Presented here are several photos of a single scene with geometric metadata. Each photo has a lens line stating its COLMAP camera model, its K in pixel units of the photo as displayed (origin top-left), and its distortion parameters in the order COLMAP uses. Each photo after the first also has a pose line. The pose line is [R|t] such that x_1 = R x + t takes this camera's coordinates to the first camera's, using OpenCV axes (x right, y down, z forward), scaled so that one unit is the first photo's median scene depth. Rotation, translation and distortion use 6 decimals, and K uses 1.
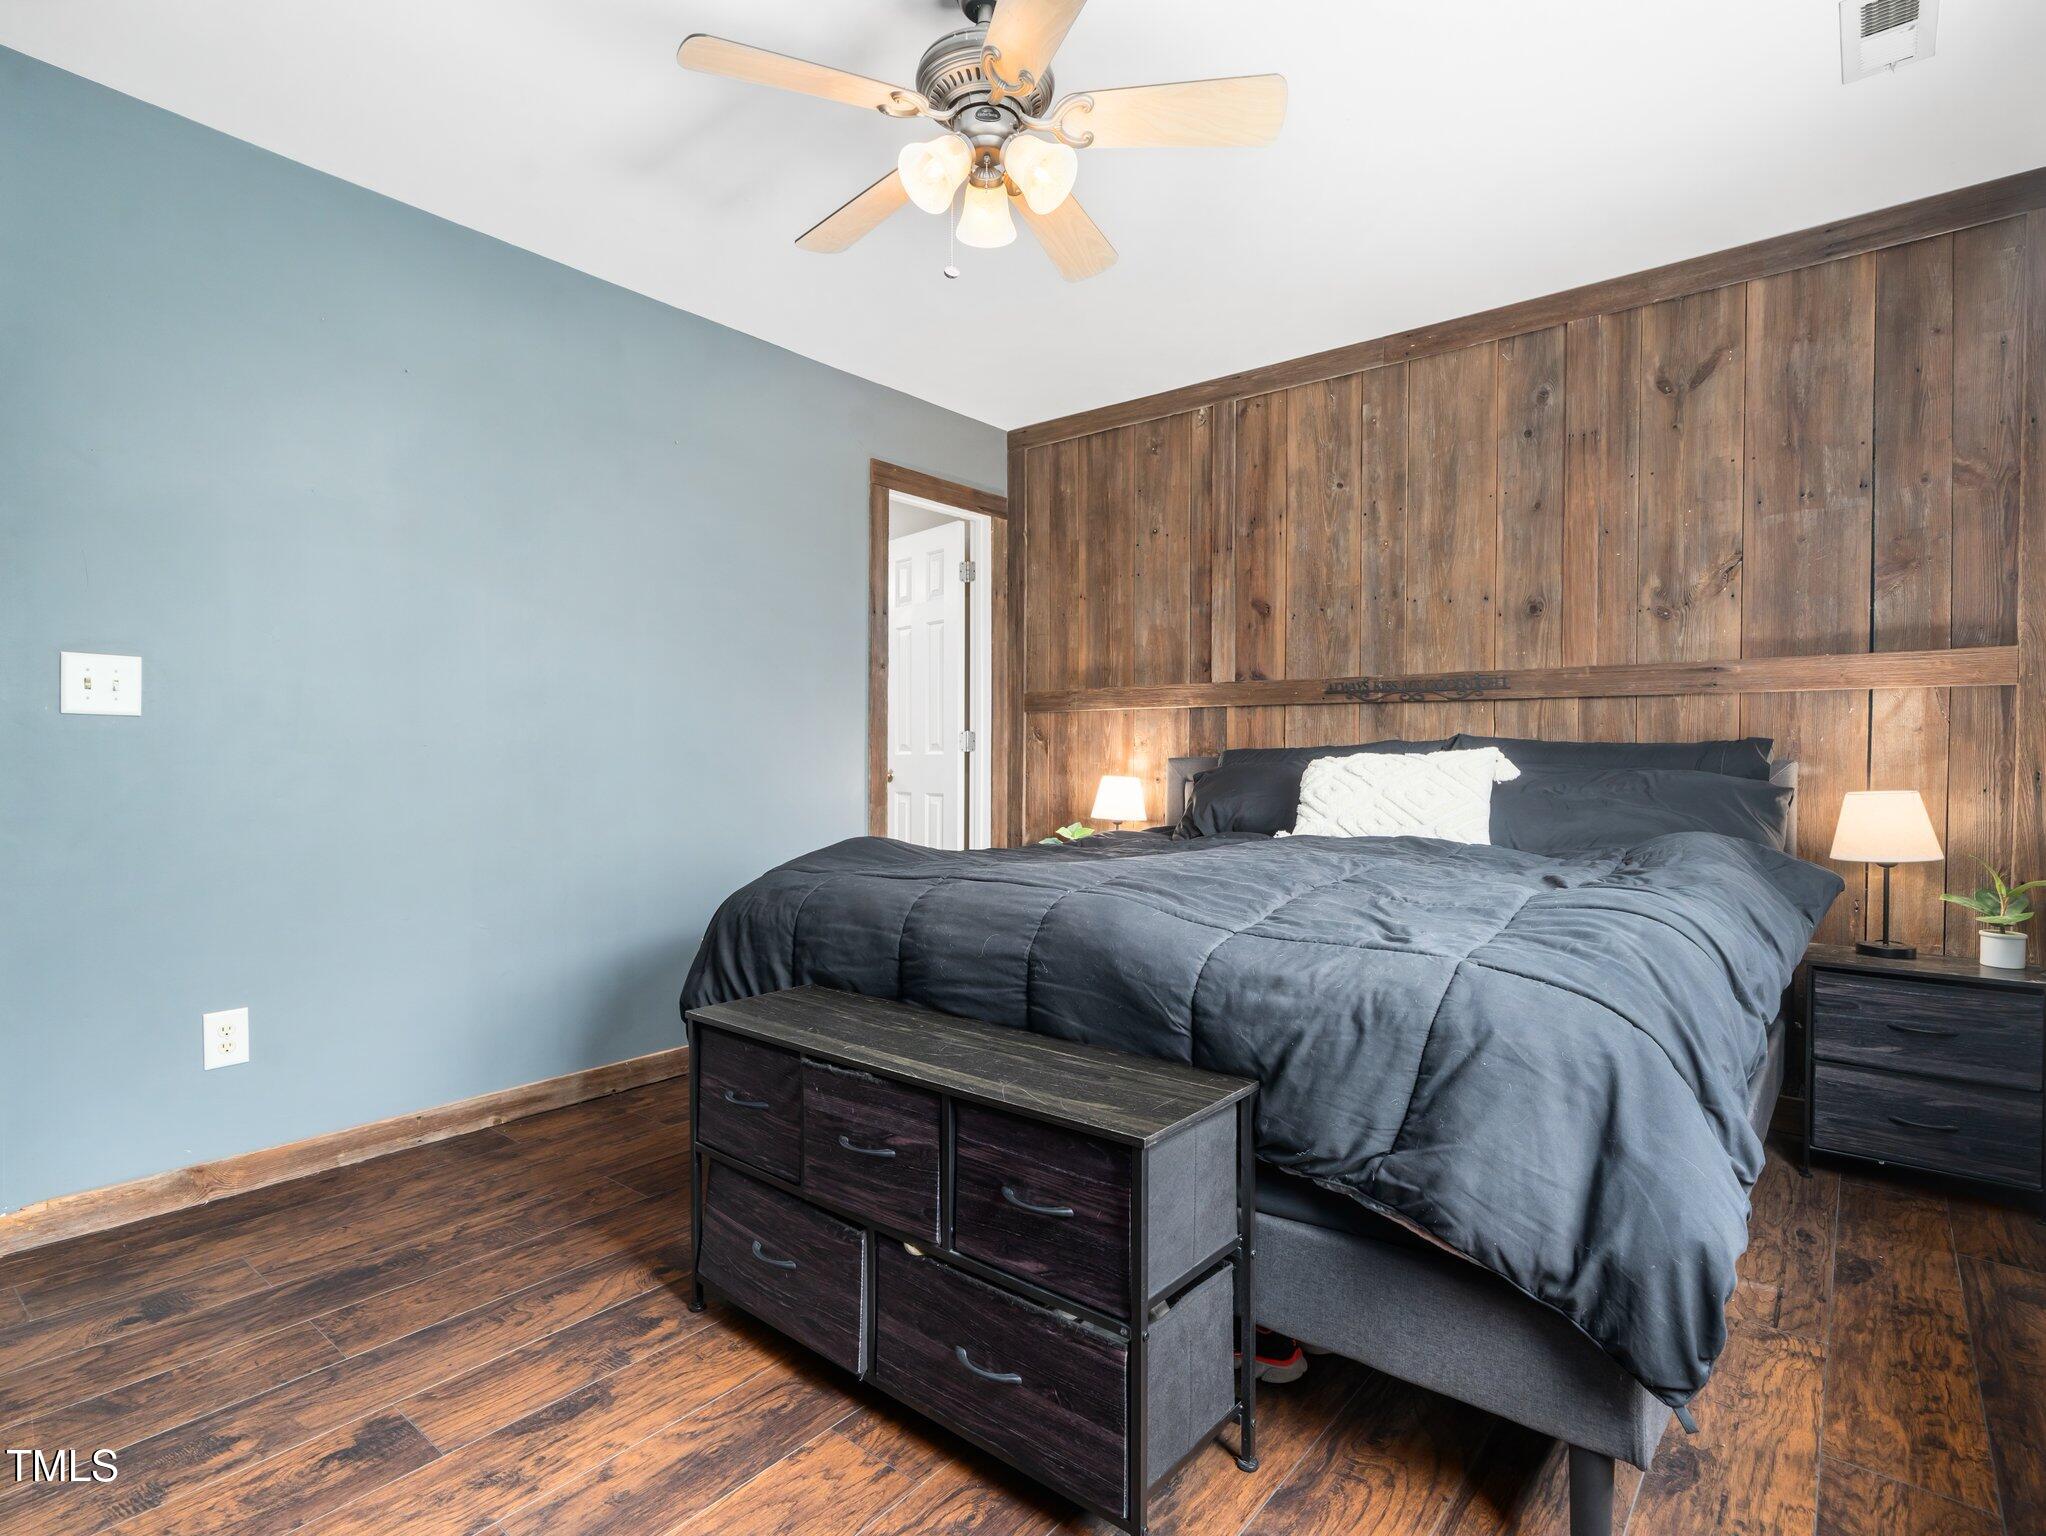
lens RADIAL K [[1028.2, 0, 1026.1], [0, 1028.2, 761.2], [0, 0, 1]] dist [0.006459, 0.000147]
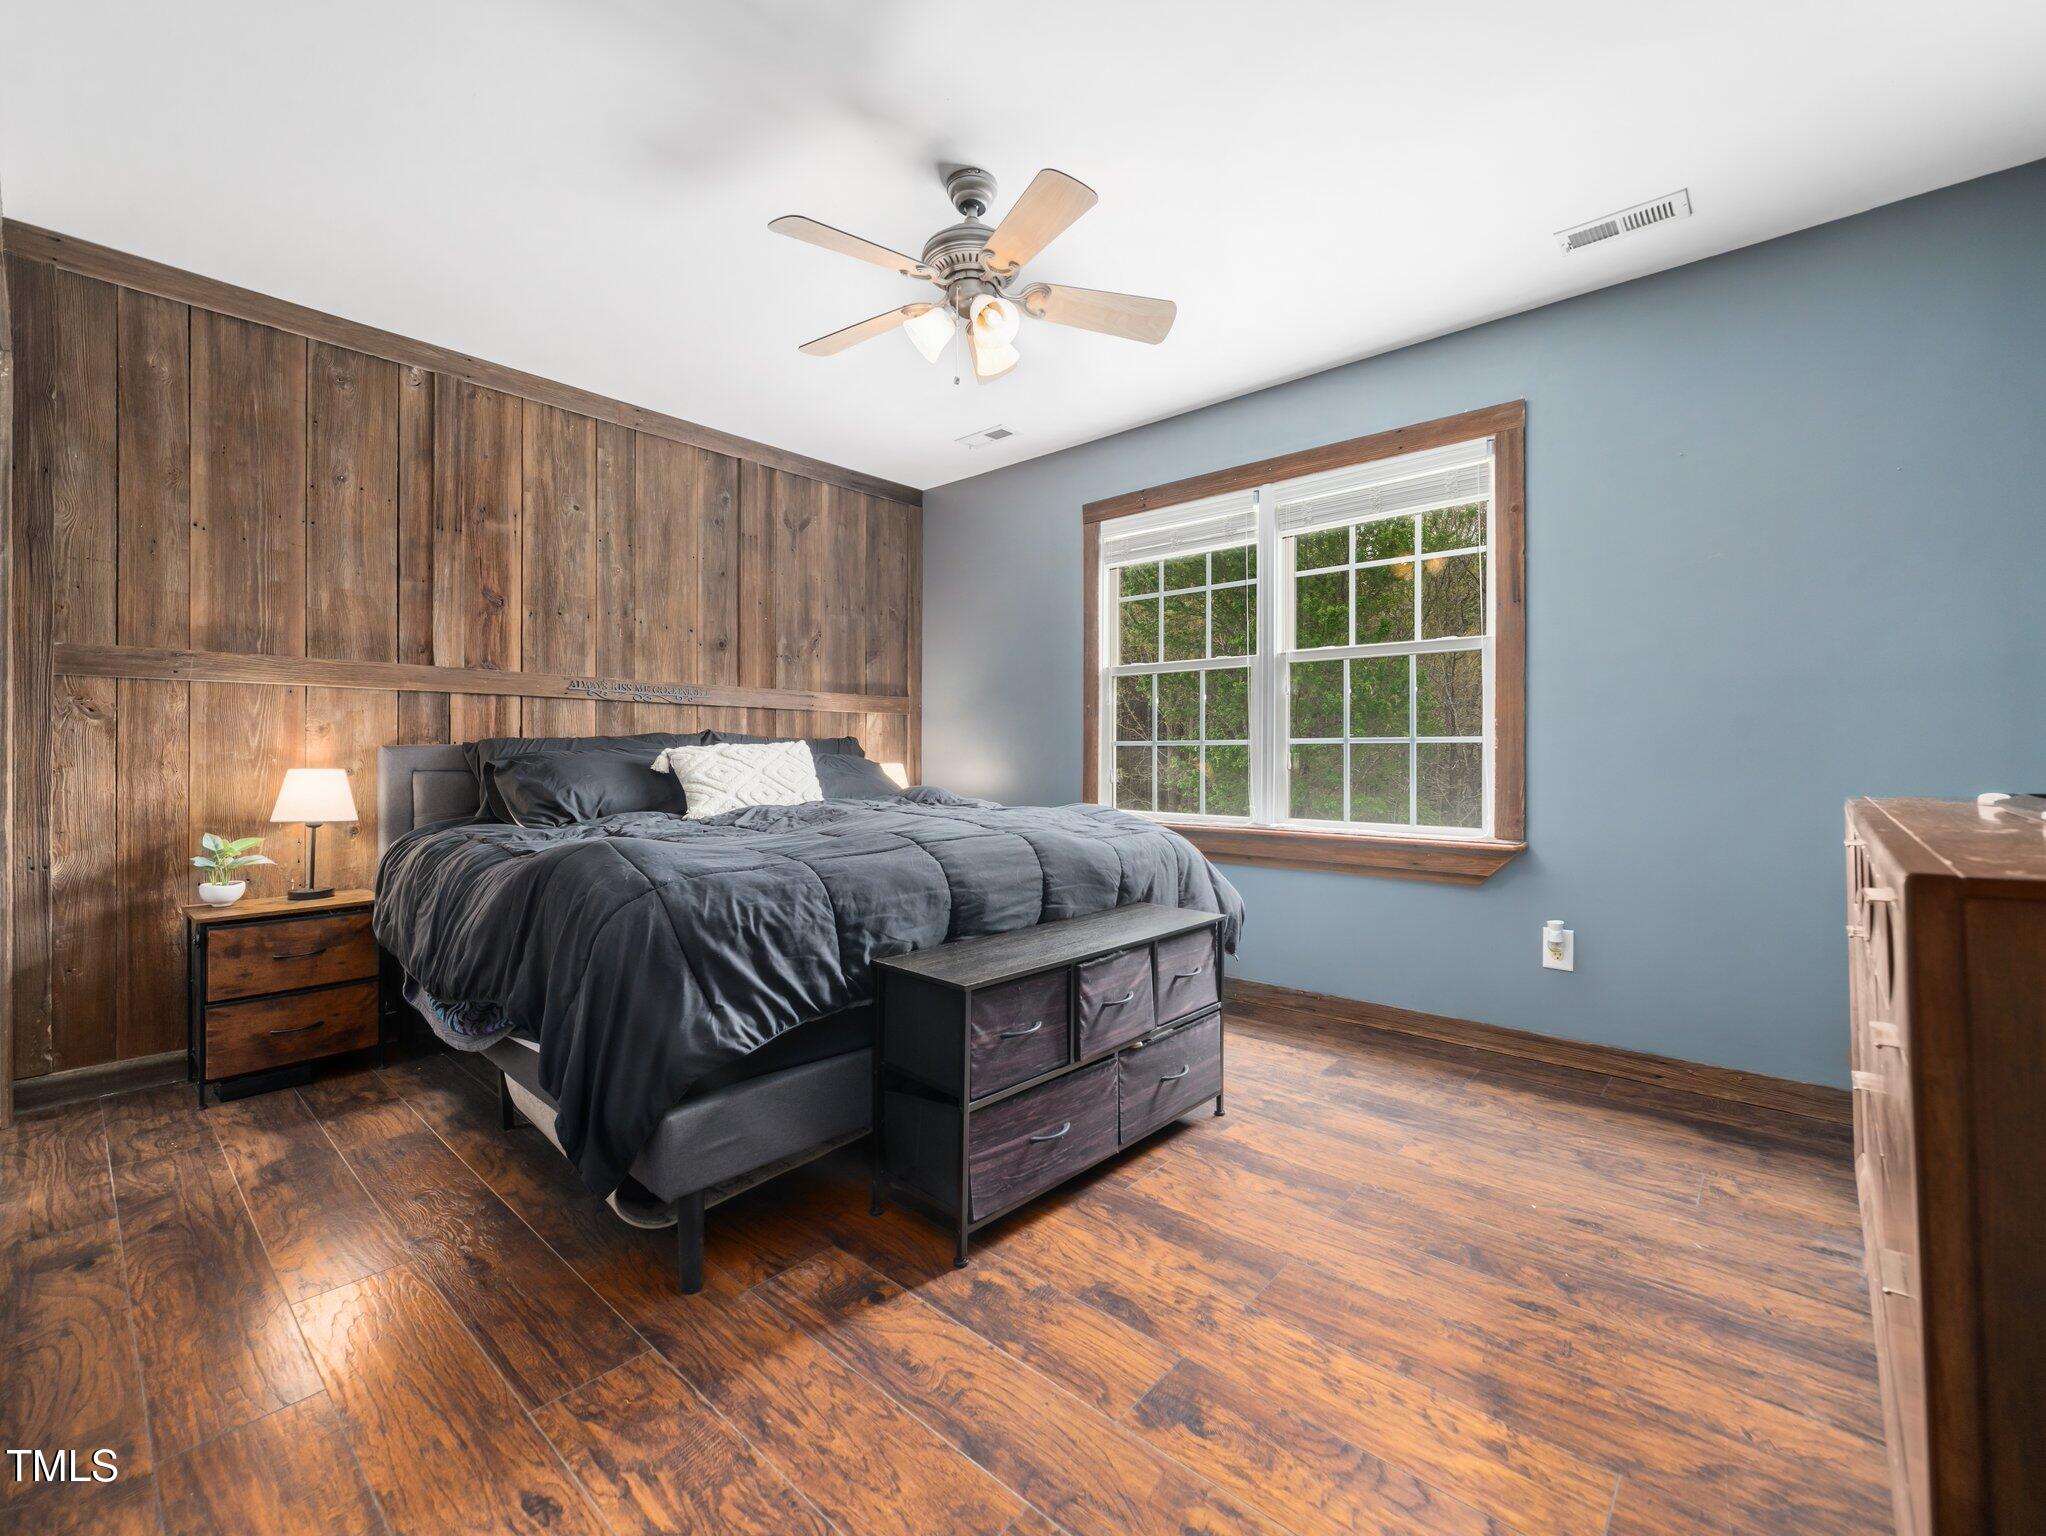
lens RADIAL K [[824.8, 0, 1024.9], [0, 824.8, 760.4], [0, 0, 1]] dist [-0.002636, -0.000177]
pose [[0.081390, -0.018399, 0.996512, -0.636610], [-0.005616, 0.999805, 0.018919, -0.007904], [-0.996666, -0.007136, 0.081271, 0.472631]]
